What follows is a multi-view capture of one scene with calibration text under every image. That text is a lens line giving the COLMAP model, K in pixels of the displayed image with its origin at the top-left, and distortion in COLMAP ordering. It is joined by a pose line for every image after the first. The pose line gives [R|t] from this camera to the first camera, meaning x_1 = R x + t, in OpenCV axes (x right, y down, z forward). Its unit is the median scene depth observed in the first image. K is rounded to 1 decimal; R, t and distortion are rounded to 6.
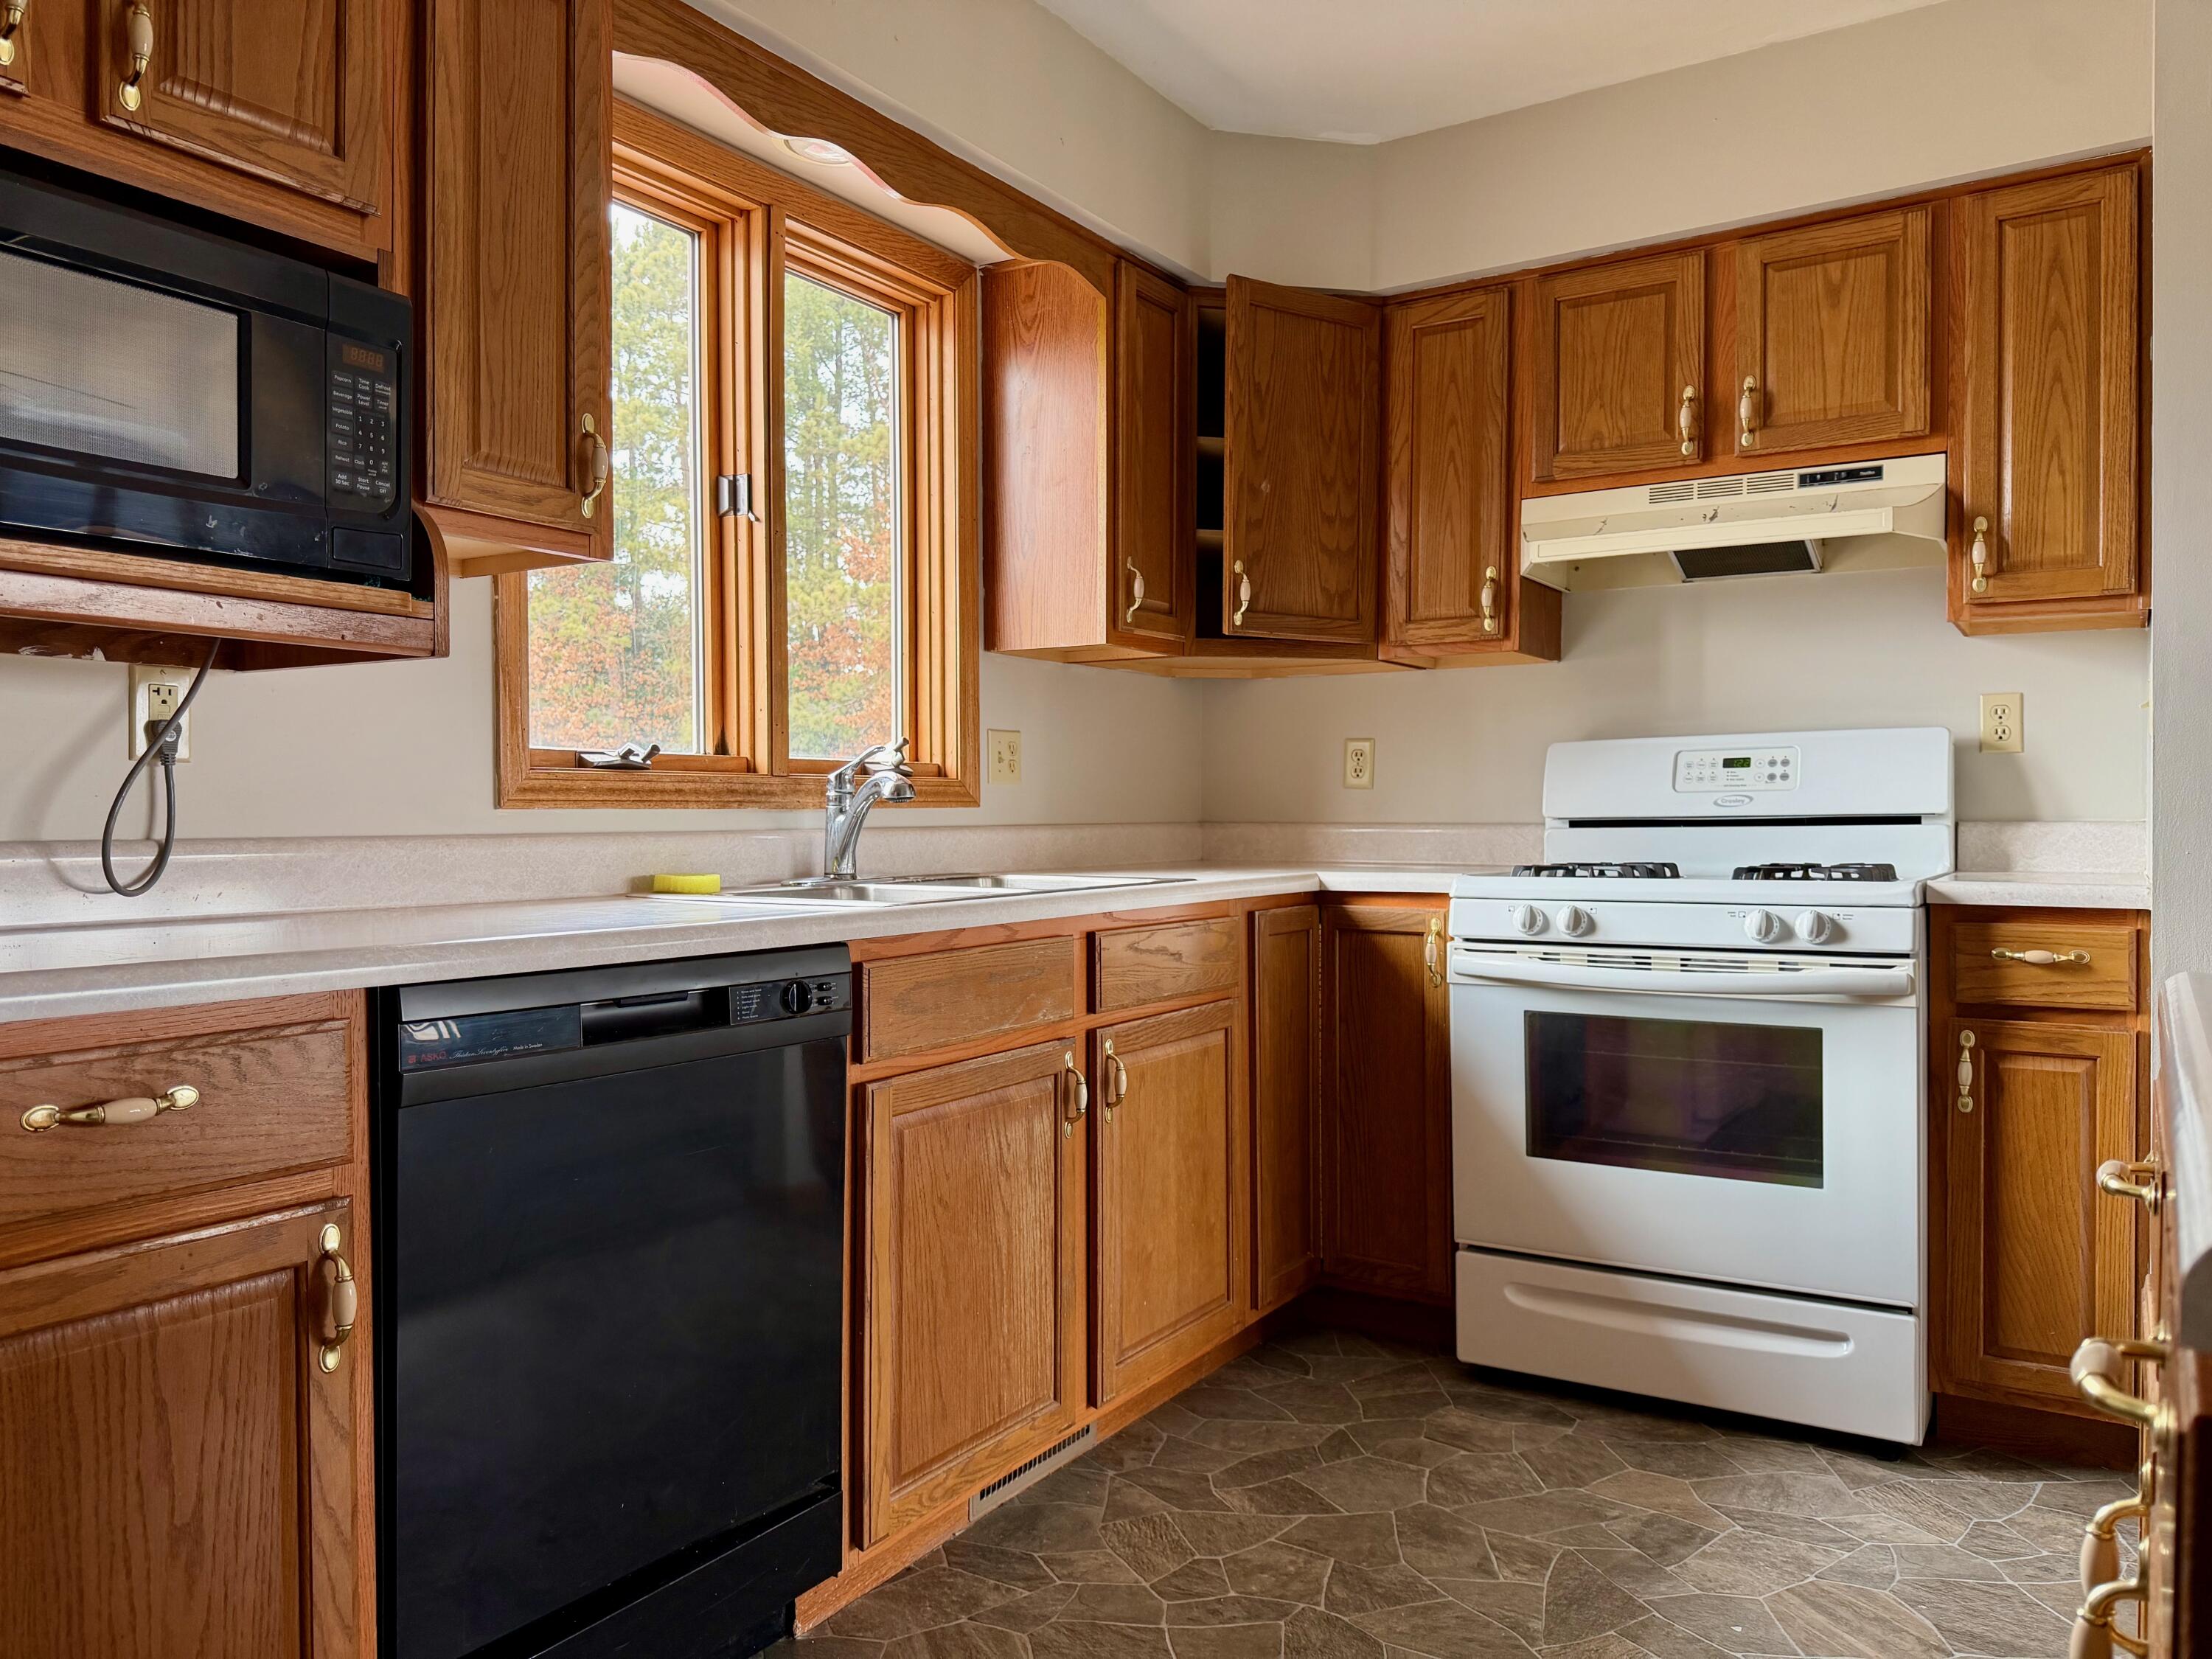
lens RADIAL K [[1546.2, 0, 1106.0], [0, 1546.2, 829.5], [0, 0, 1]] dist [0.063547, -0.089006]
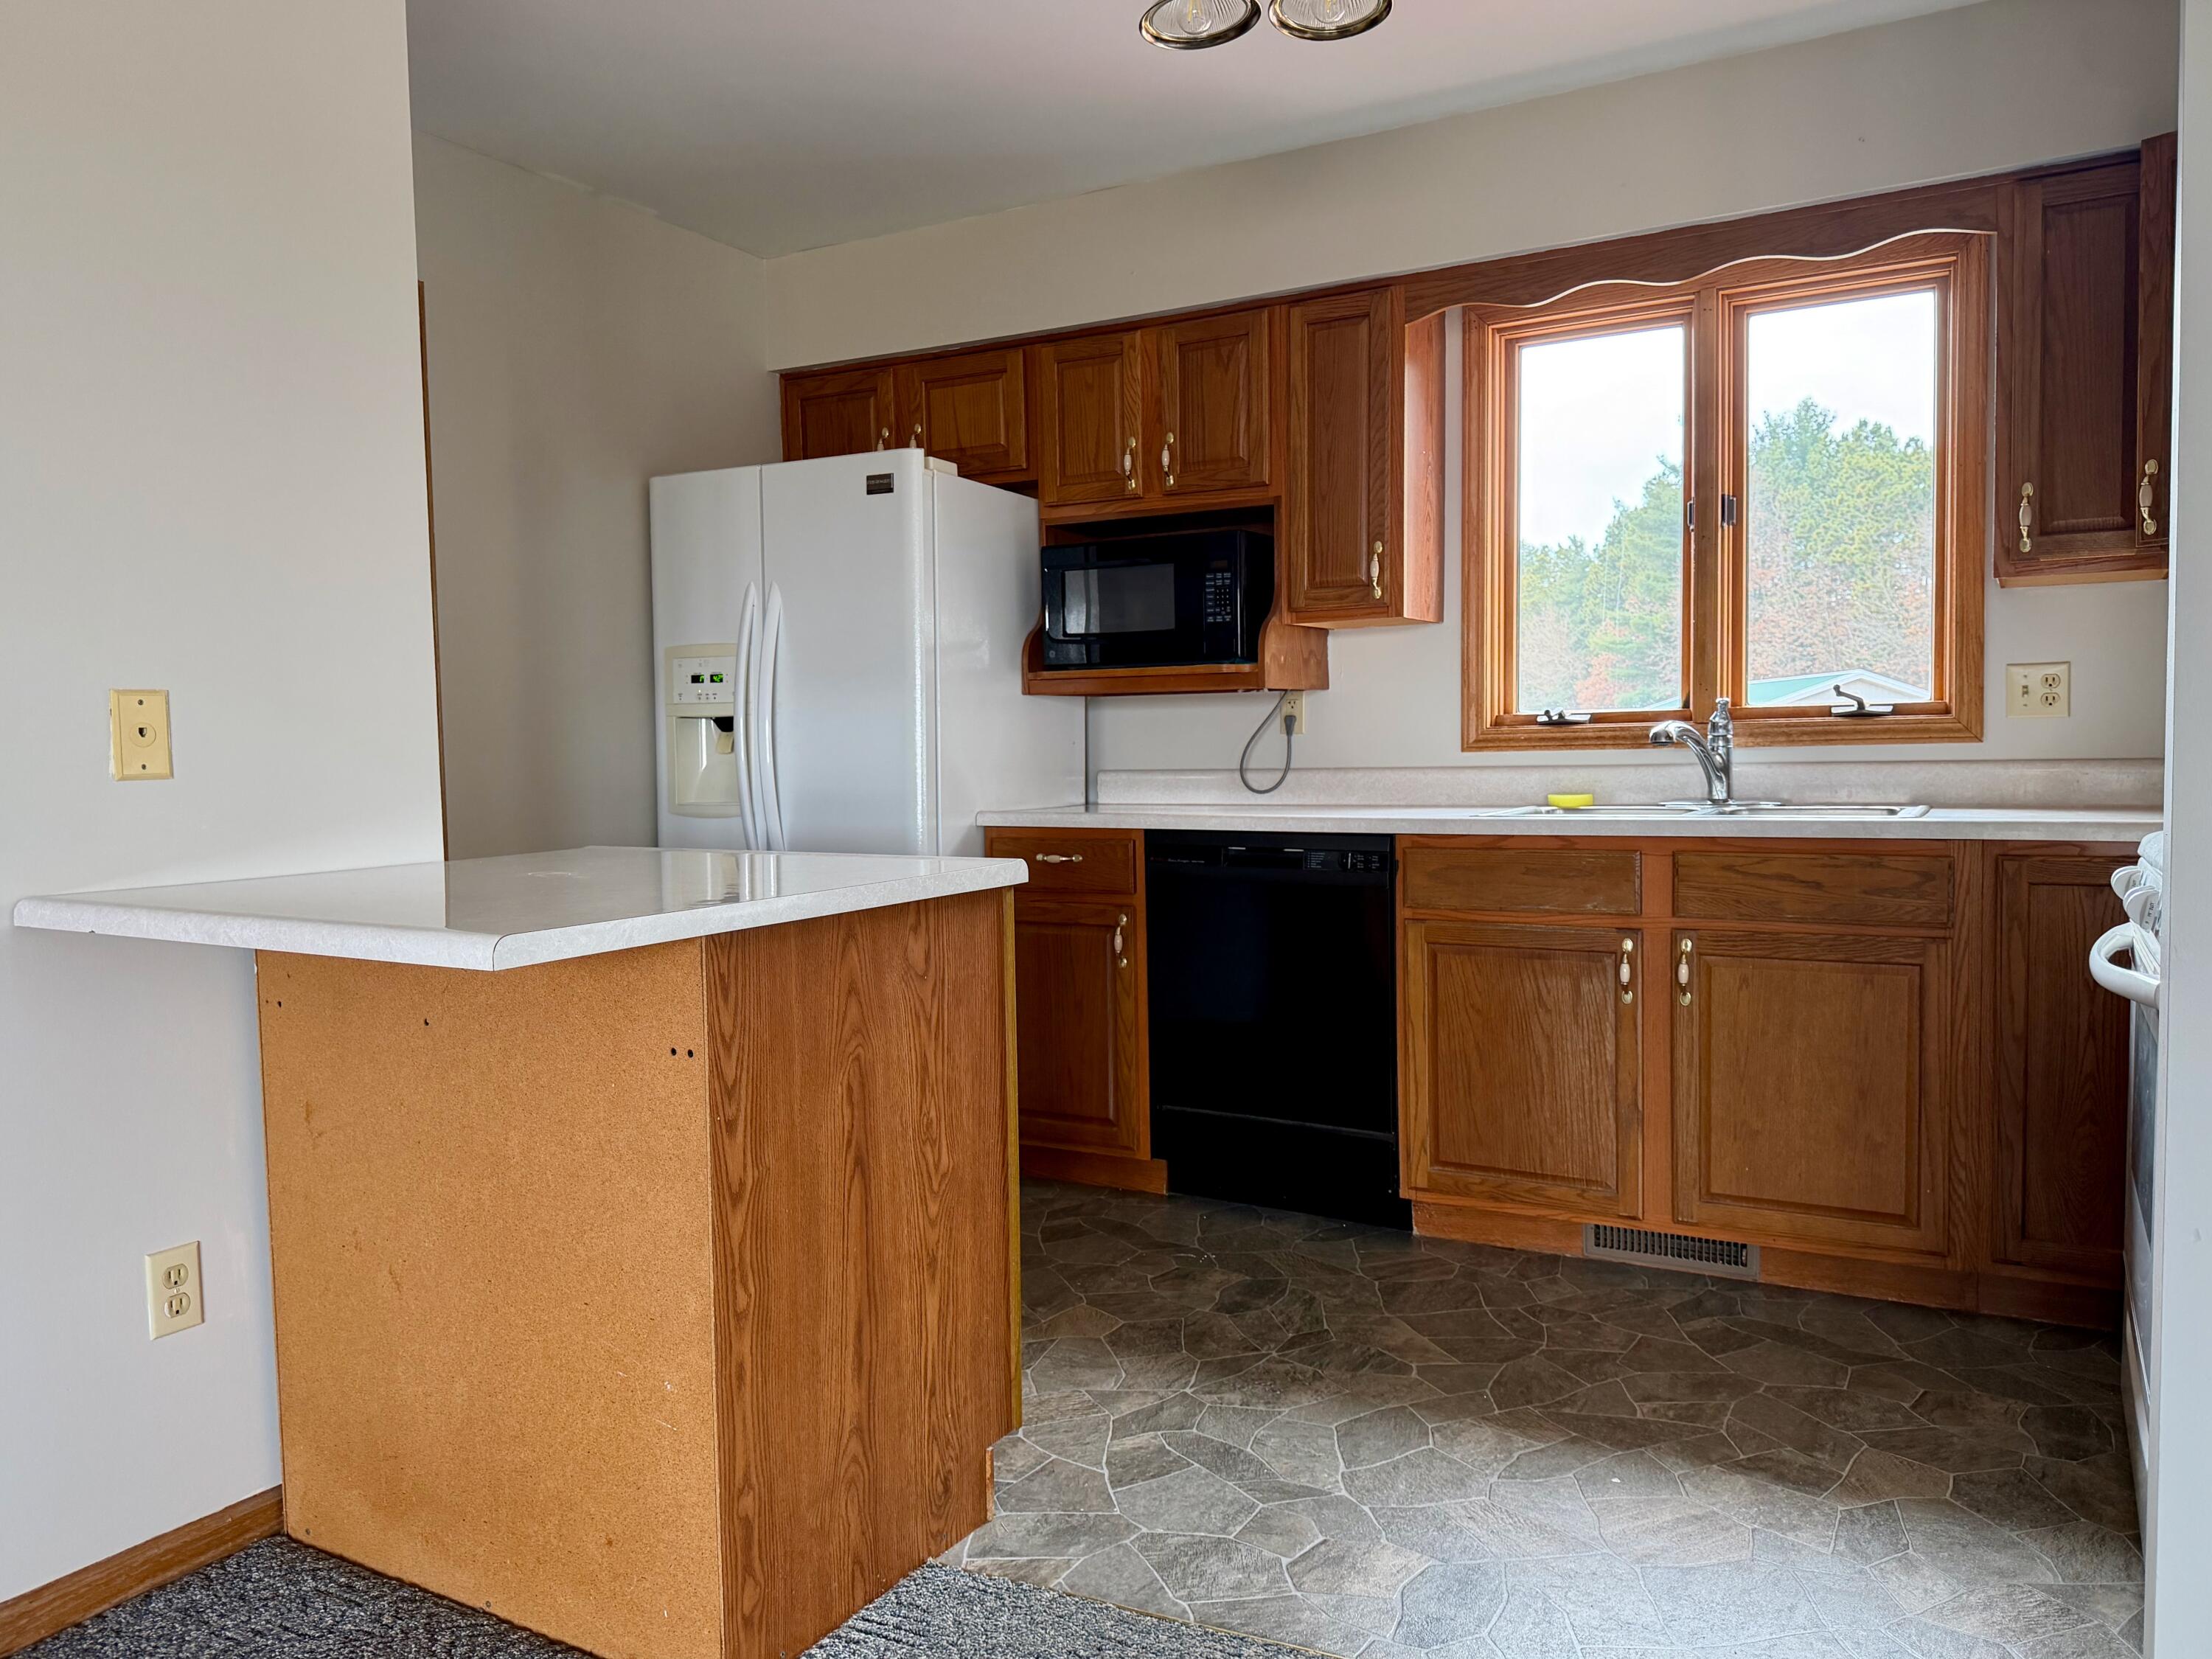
lens RADIAL K [[1599.0, 0, 1106.0], [0, 1599.0, 829.5], [0, 0, 1]] dist [0.070241, -0.164934]
pose [[0.051453, 0.057971, -0.996991, 1.398605], [0.010288, 0.998230, 0.058574, -0.036477], [0.998622, -0.013271, 0.050766, 0.519006]]
